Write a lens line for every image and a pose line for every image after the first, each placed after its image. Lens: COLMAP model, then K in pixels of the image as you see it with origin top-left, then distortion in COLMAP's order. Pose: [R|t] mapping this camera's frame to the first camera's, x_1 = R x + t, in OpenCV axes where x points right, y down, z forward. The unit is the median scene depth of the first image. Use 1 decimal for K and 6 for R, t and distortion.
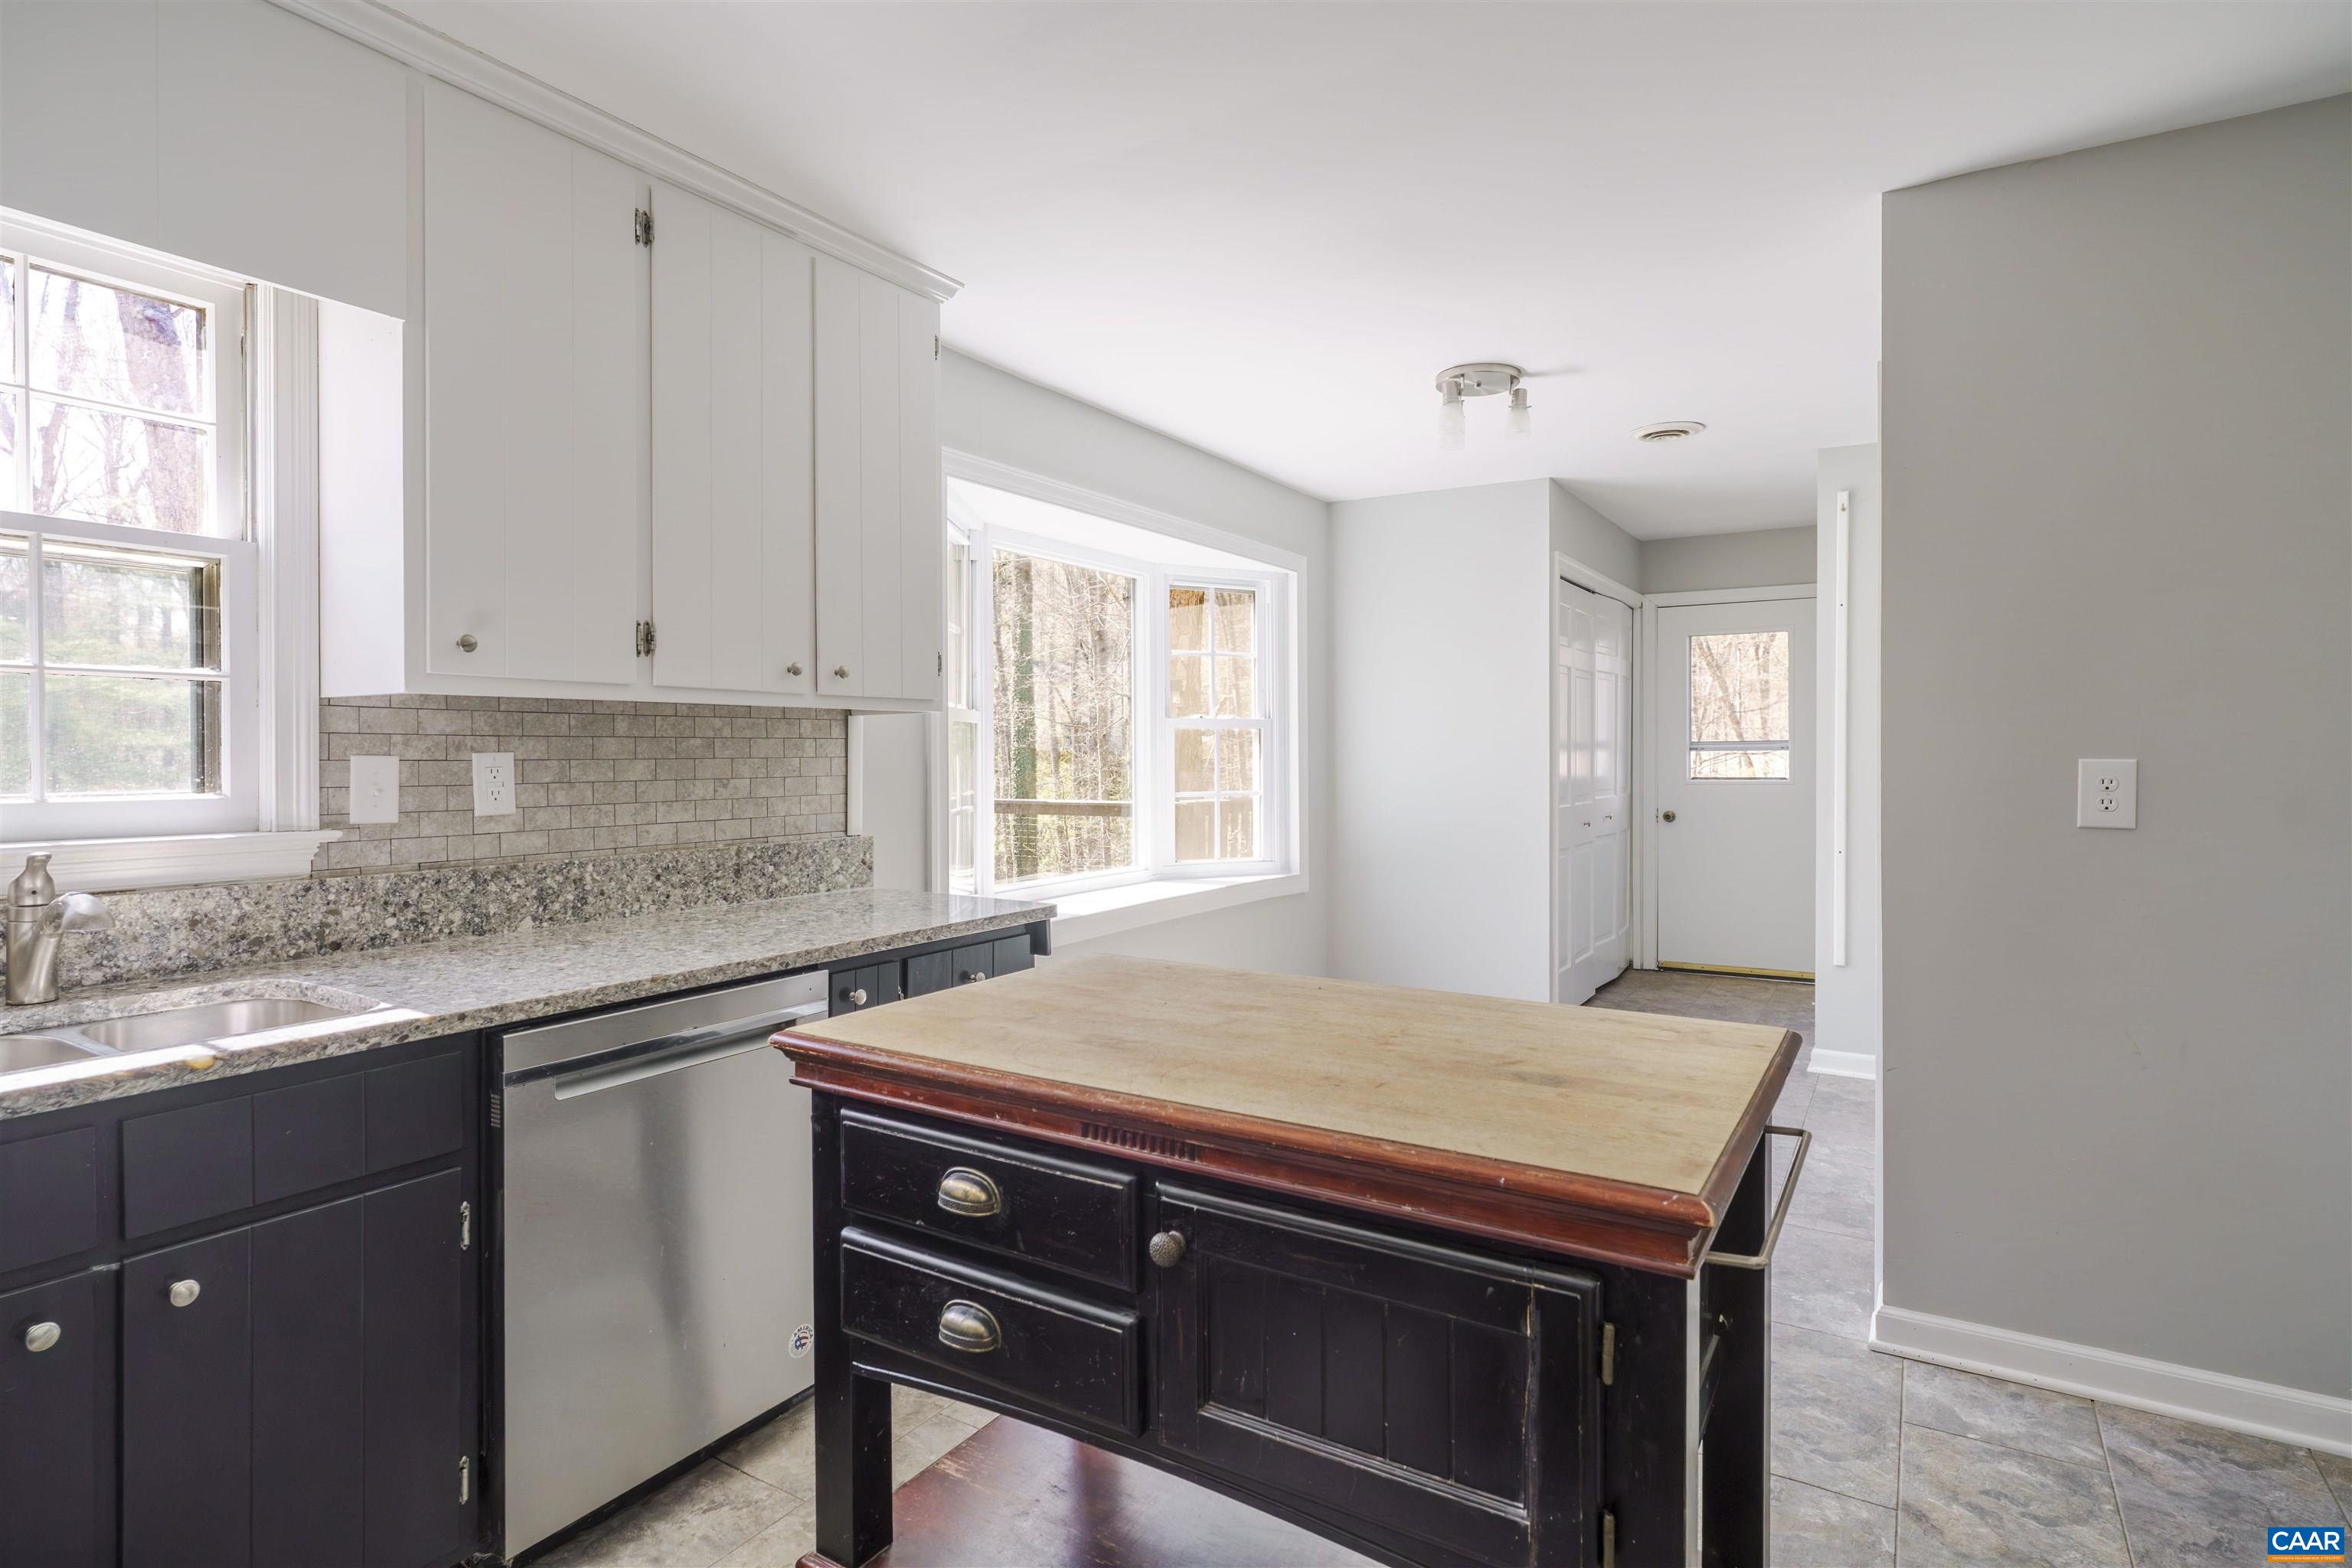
lens RADIAL K [[1211.9, 0, 1177.9], [0, 1211.9, 770.9], [0, 0, 1]] dist [0.000687, -0.000479]
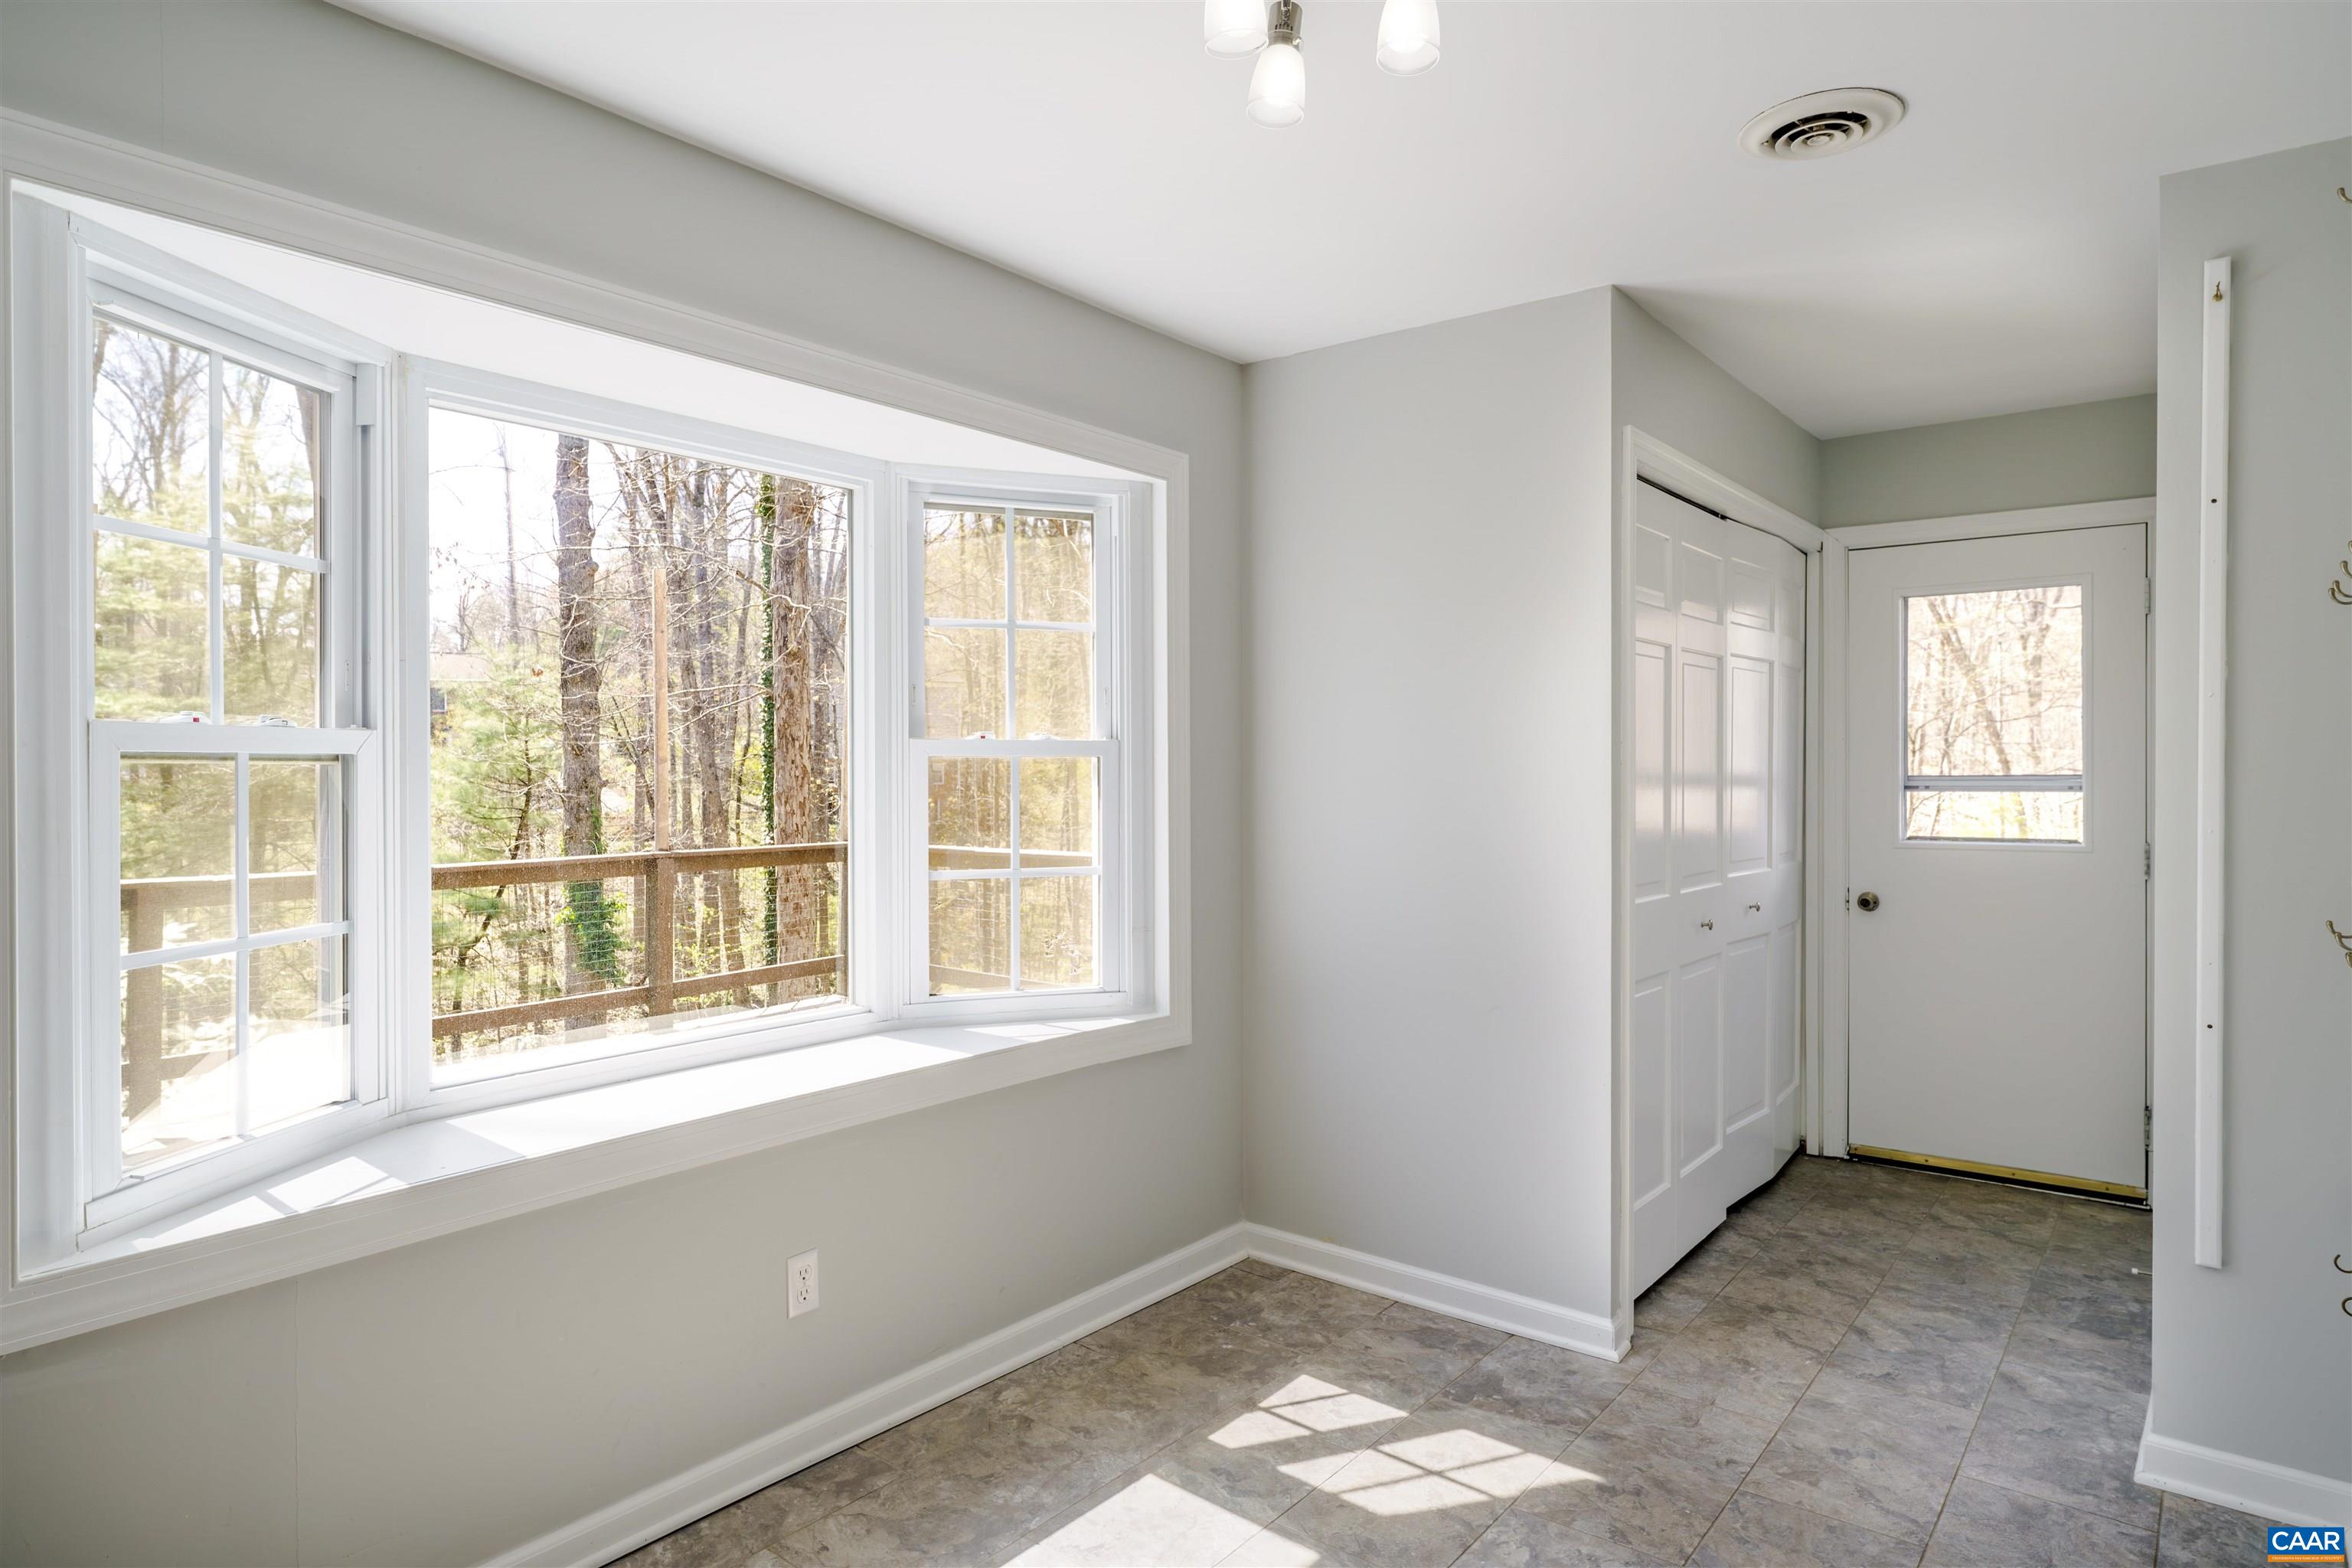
lens RADIAL K [[1360.5, 0, 1204.9], [0, 1360.5, 779.6], [0, 0, 1]] dist [-0.001322, -0.000451]
pose [[0.995361, 0.003228, -0.096158, 0.342513], [-0.003800, 0.999976, -0.005763, -0.039911], [0.096137, 0.006102, 0.995349, 0.717973]]
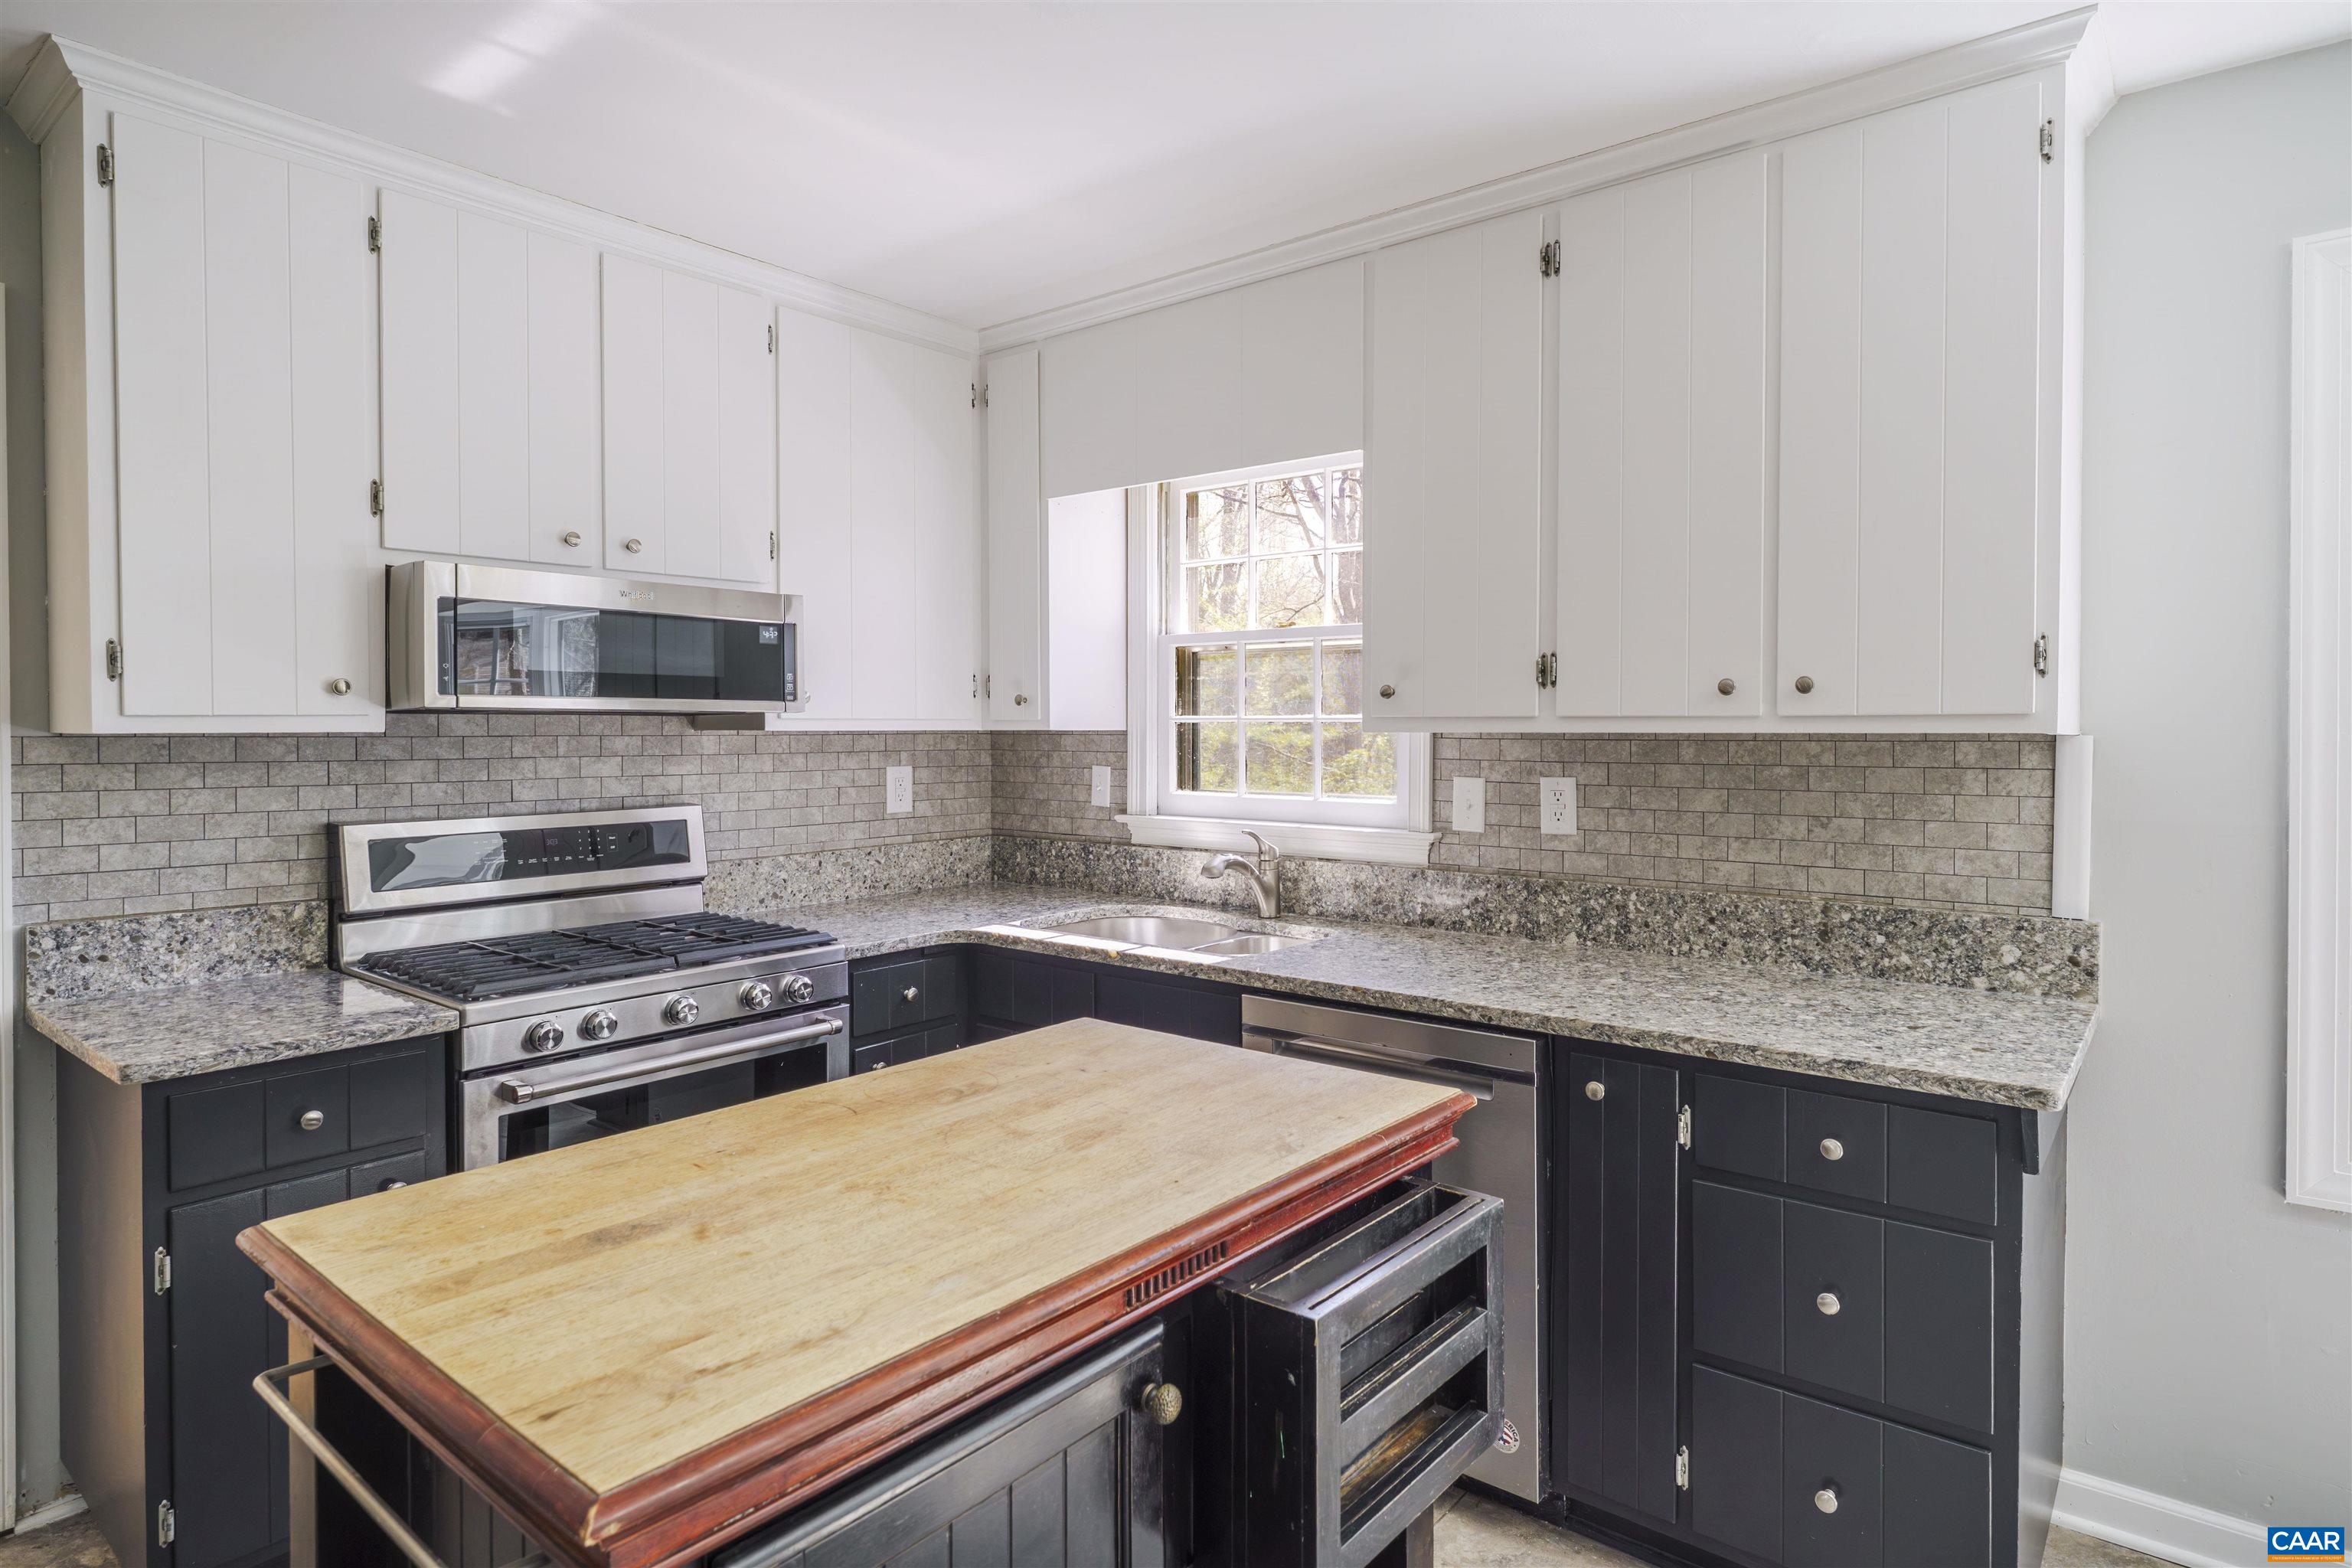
lens RADIAL K [[1247.7, 0, 1187.3], [0, 1247.7, 740.9], [0, 0, 1]] dist [-0.000730, -0.001536]
pose [[-0.118535, 0.010827, -0.992891, 0.524579], [-0.014970, 0.999807, 0.012690, -0.050367], [0.992837, 0.016368, -0.118350, 0.701710]]
